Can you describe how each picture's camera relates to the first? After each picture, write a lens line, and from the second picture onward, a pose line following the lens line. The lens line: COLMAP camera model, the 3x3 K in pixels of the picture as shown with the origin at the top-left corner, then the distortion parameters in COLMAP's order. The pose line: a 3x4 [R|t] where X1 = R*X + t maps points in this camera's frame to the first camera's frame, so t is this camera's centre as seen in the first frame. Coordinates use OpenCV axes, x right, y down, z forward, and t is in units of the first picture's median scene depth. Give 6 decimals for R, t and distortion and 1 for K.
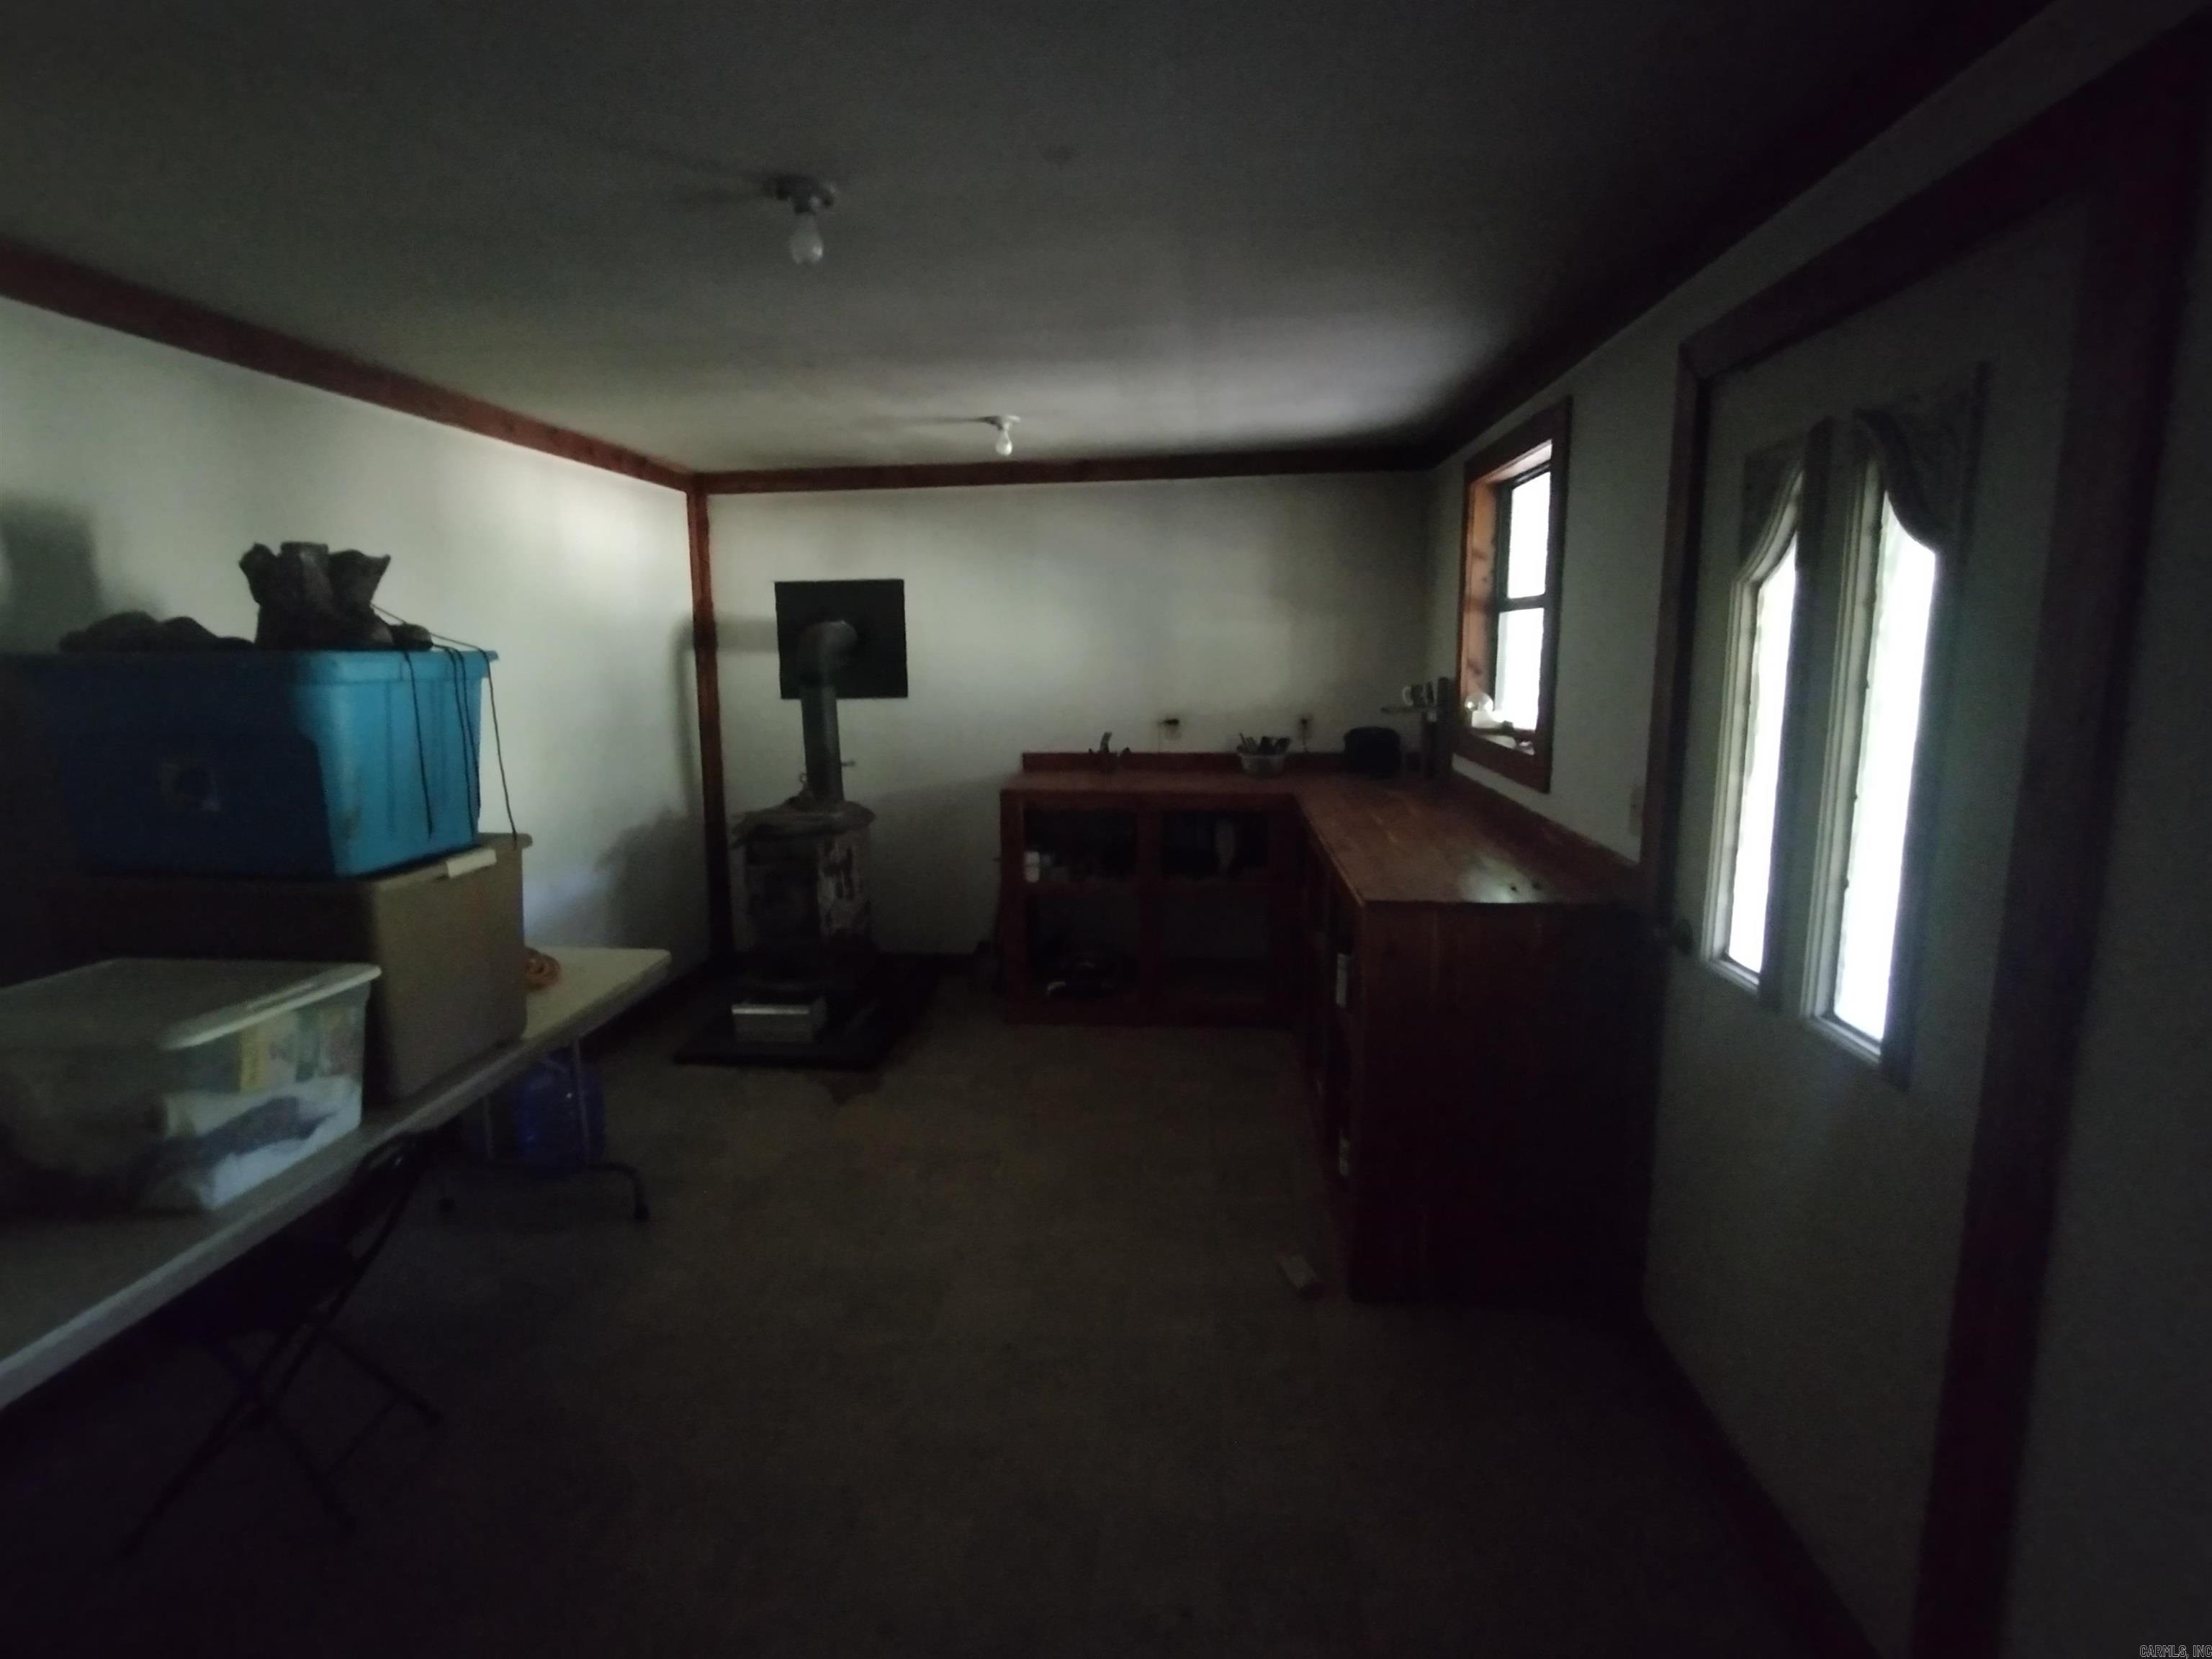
lens RADIAL K [[1033.1, 0, 1118.8], [0, 1033.1, 817.3], [0, 0, 1]] dist [-0.009007, 0.003065]
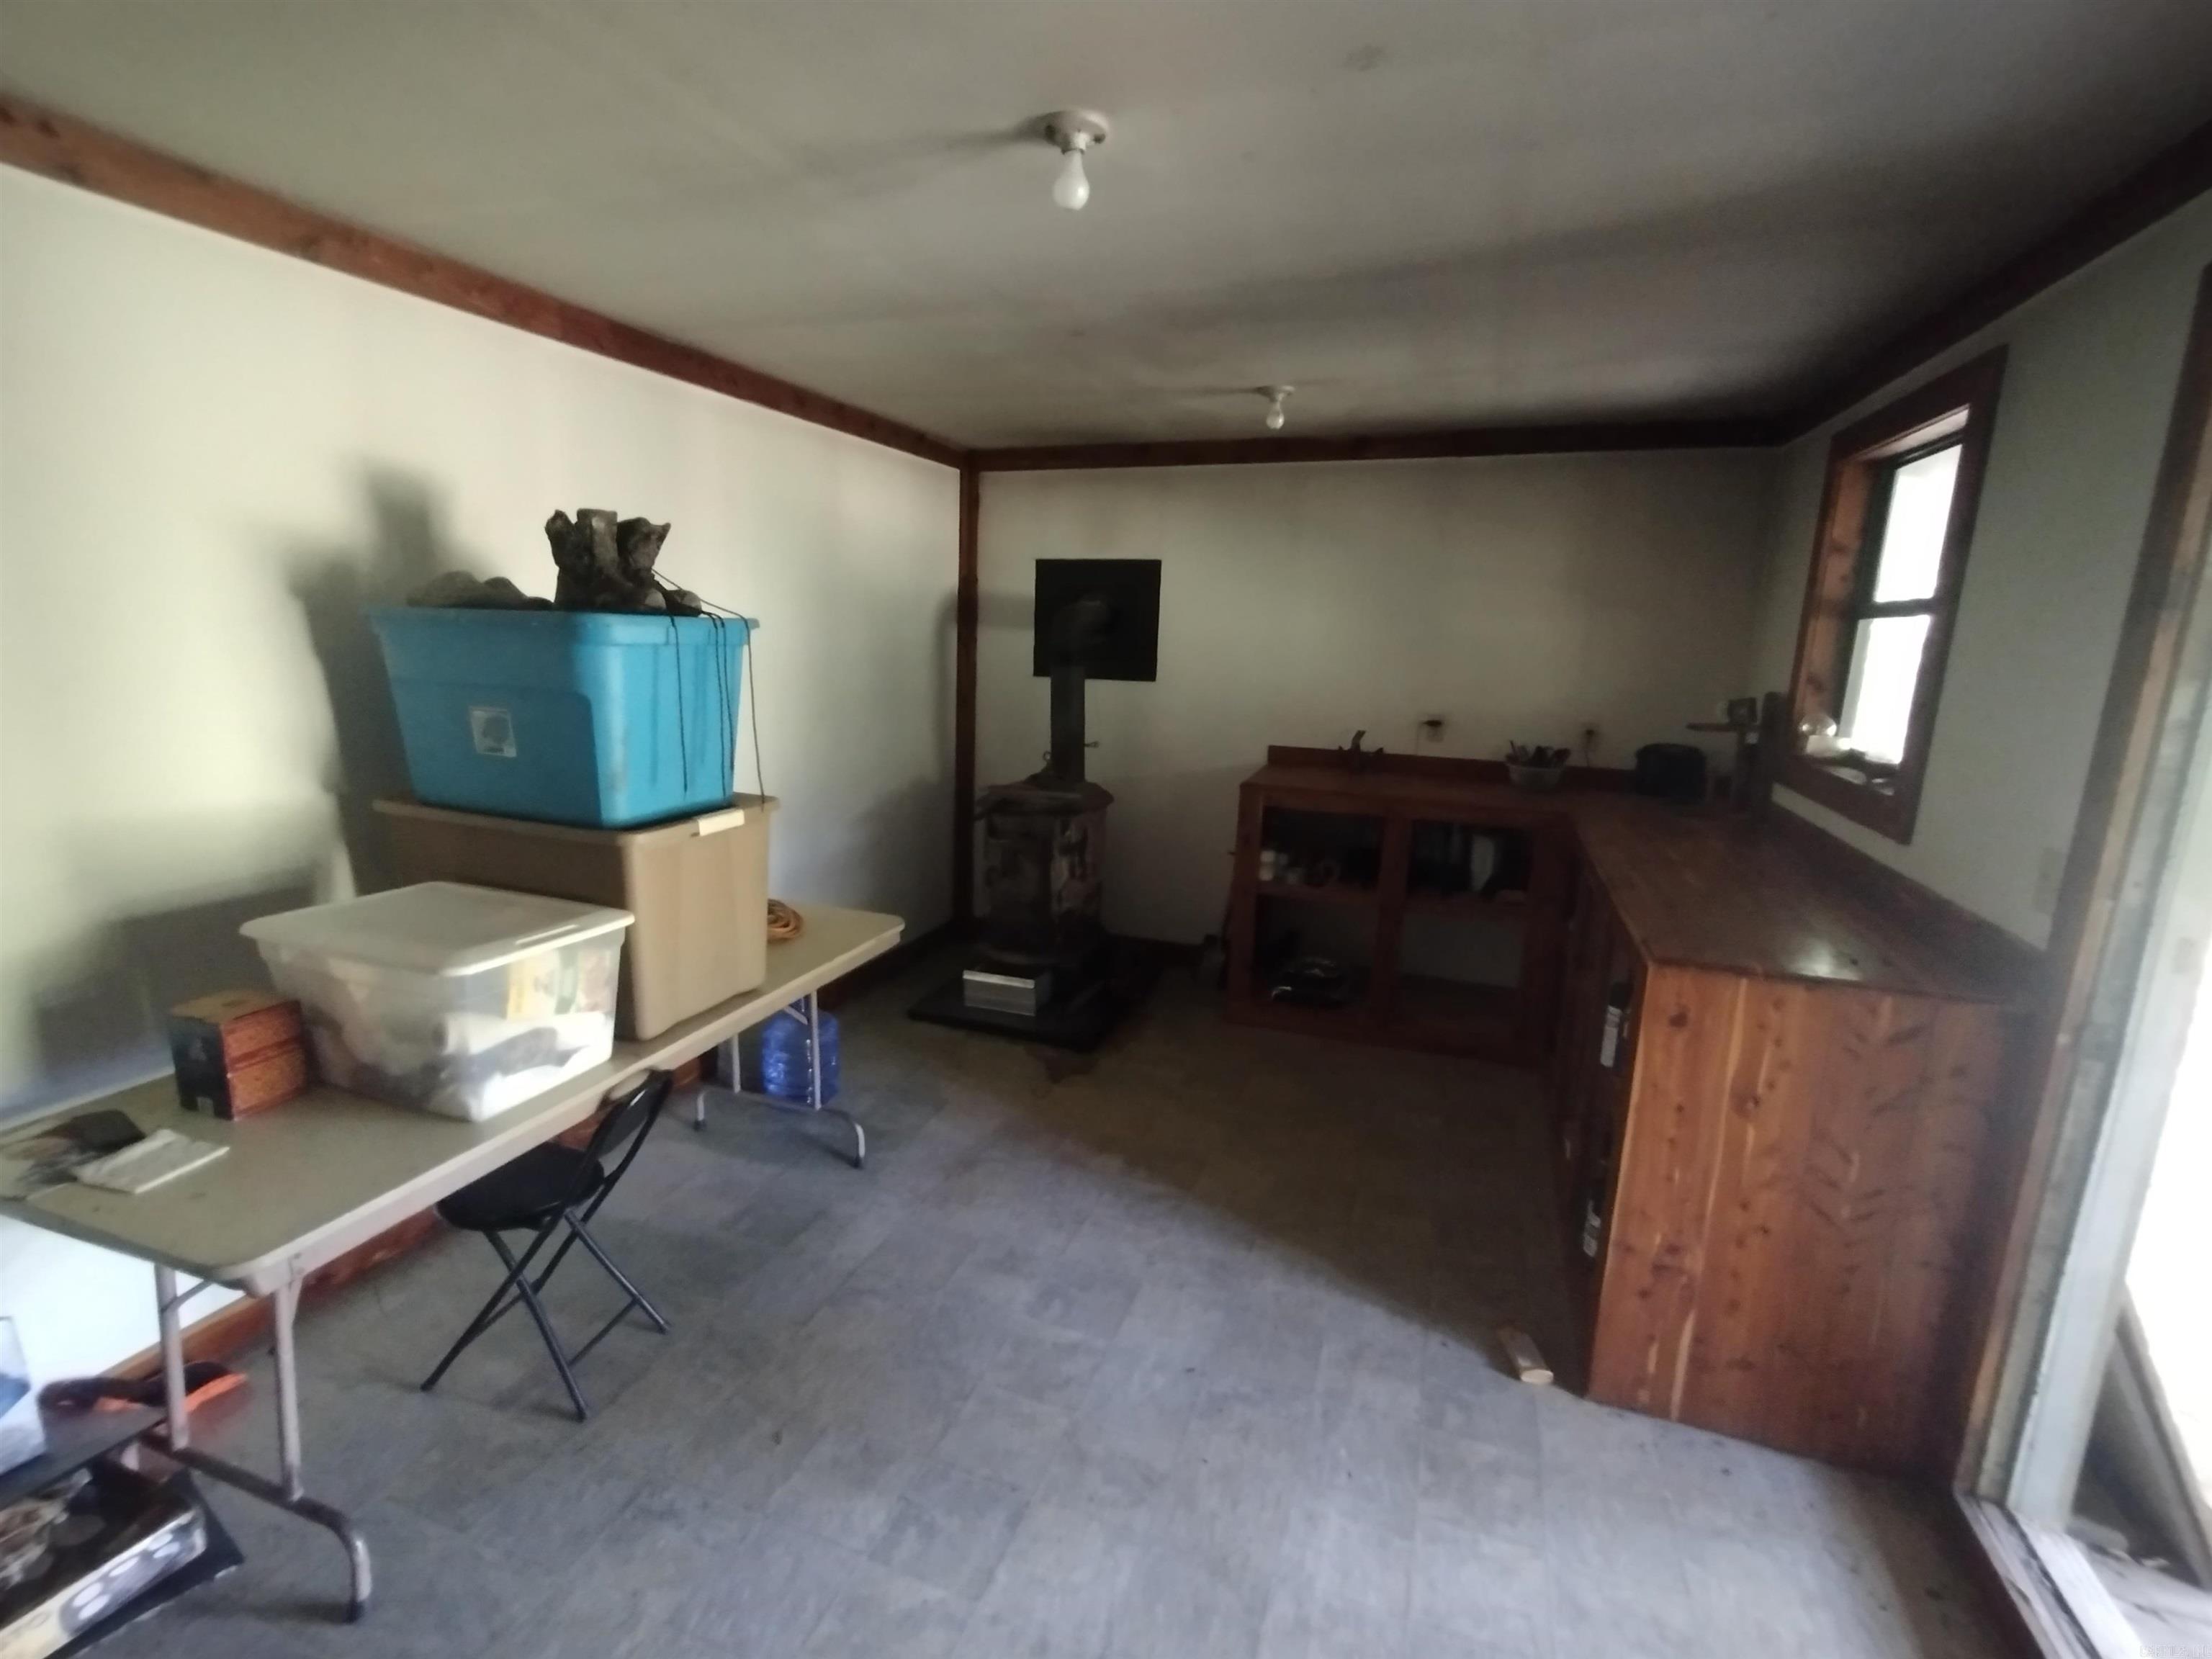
lens RADIAL K [[1033.1, 0, 1098.1], [0, 1033.1, 836.9], [0, 0, 1]] dist [-0.009007, 0.003065]
pose [[0.964580, 0.090949, -0.247615, -0.000535], [-0.082721, 0.995625, 0.043455, -0.011653], [0.250484, -0.021433, 0.967884, 0.054160]]
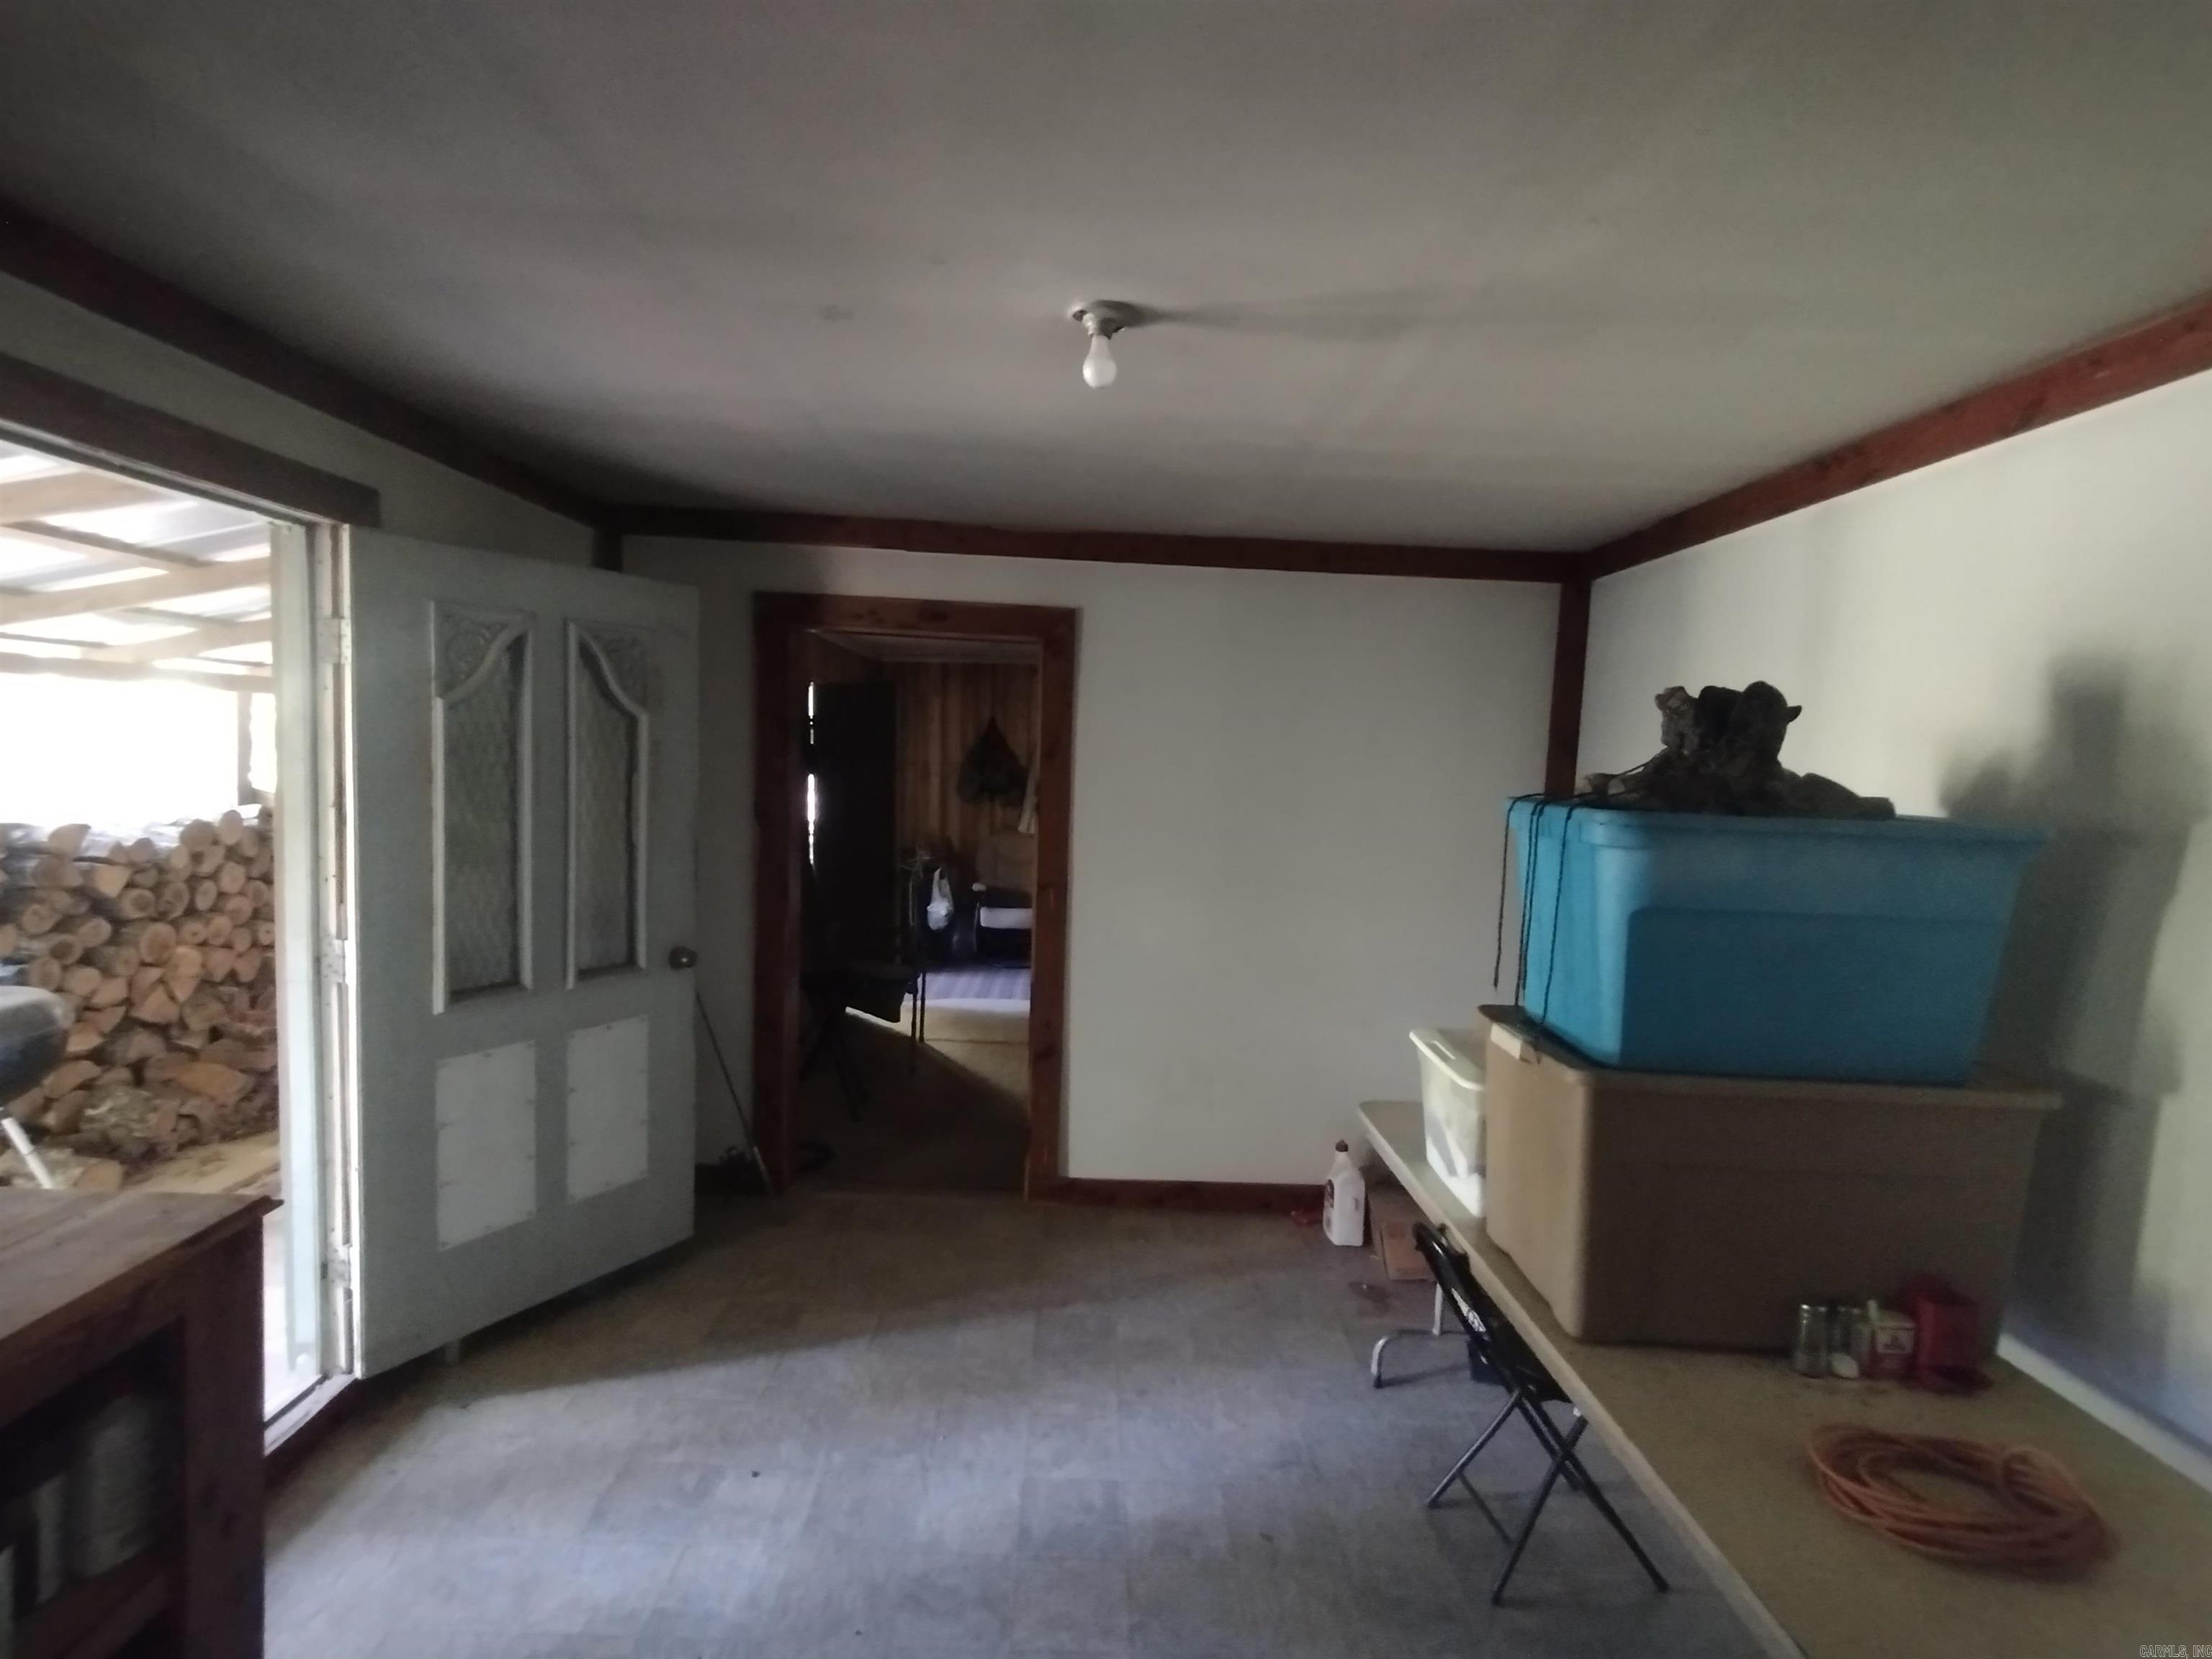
lens RADIAL K [[1033.1, 0, 1098.1], [0, 1033.1, 832.1], [0, 0, 1]] dist [-0.009007, 0.003065]
pose [[-0.994779, -0.024392, -0.099096, -0.109581], [-0.048338, 0.967806, 0.247014, -0.186868], [0.089881, 0.250514, -0.963932, 1.002096]]
